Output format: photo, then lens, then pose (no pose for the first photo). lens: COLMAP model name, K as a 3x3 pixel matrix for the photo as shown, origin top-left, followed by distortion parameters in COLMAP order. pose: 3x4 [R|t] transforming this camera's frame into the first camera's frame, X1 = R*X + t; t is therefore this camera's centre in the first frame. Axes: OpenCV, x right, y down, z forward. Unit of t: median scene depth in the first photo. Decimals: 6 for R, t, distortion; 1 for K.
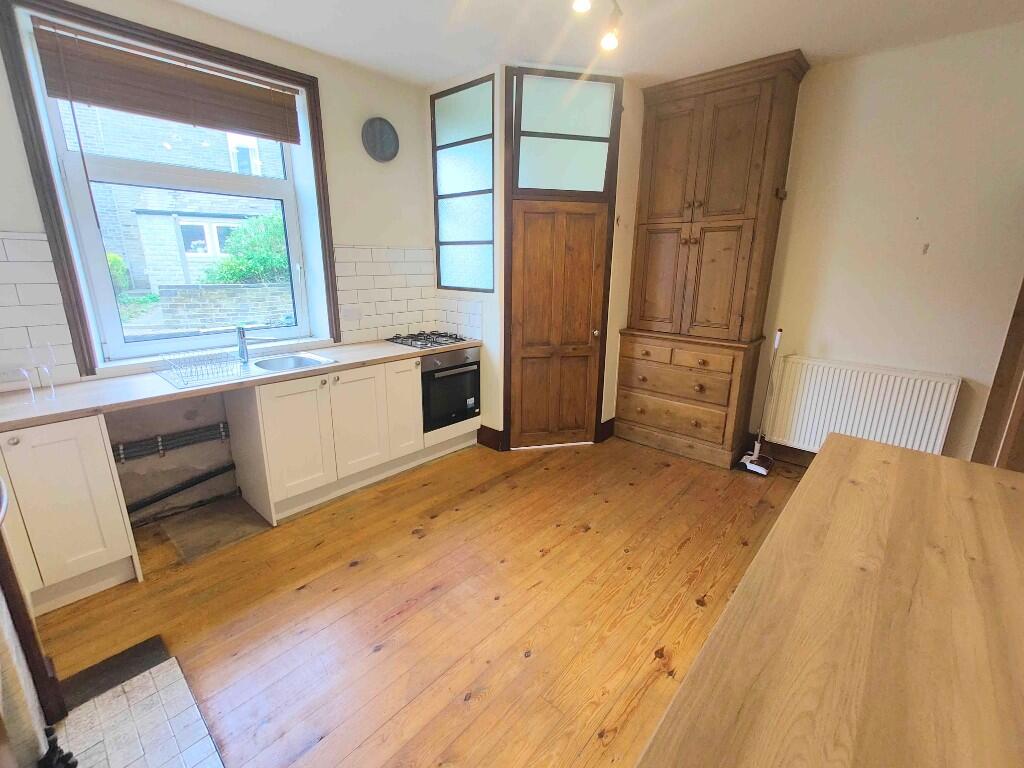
lens RADIAL K [[449.9, 0, 510.1], [0, 449.9, 380.3], [0, 0, 1]] dist [0.010513, -0.000386]
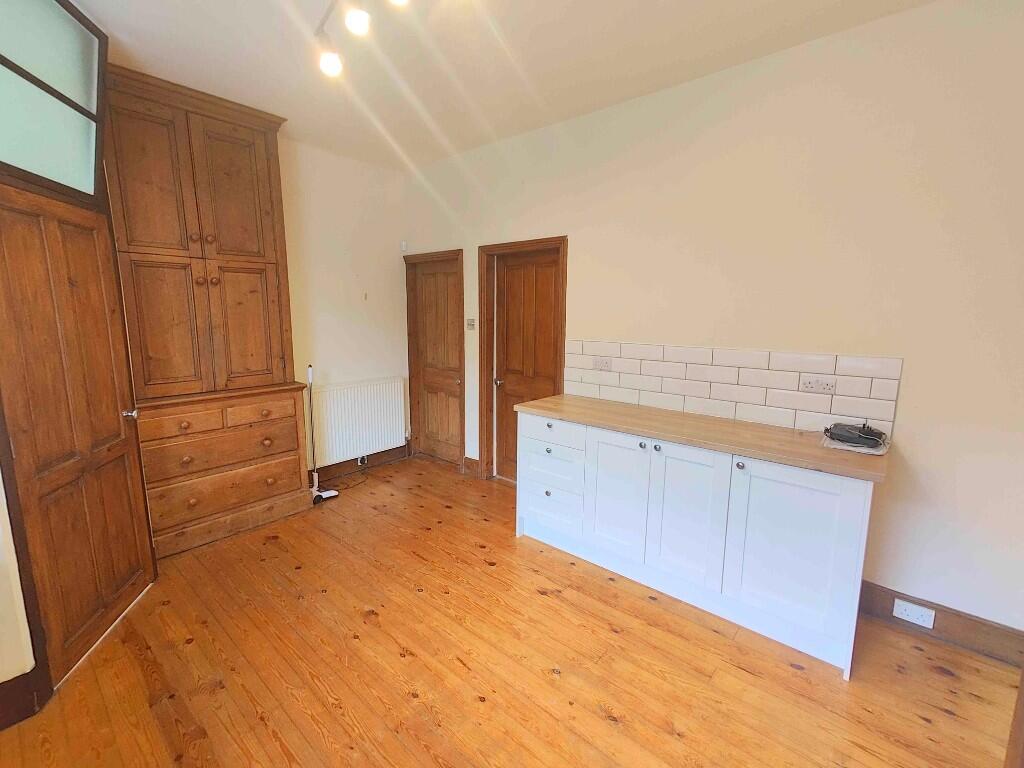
lens RADIAL K [[446.2, 0, 512.0], [0, 446.2, 384.0], [0, 0, 1]] dist [-0.000450, -0.000075]
pose [[-0.019578, -0.174531, 0.984457, -0.468195], [0.254189, 0.951423, 0.173730, -0.128468], [-0.966956, 0.253640, 0.025737, 0.488877]]
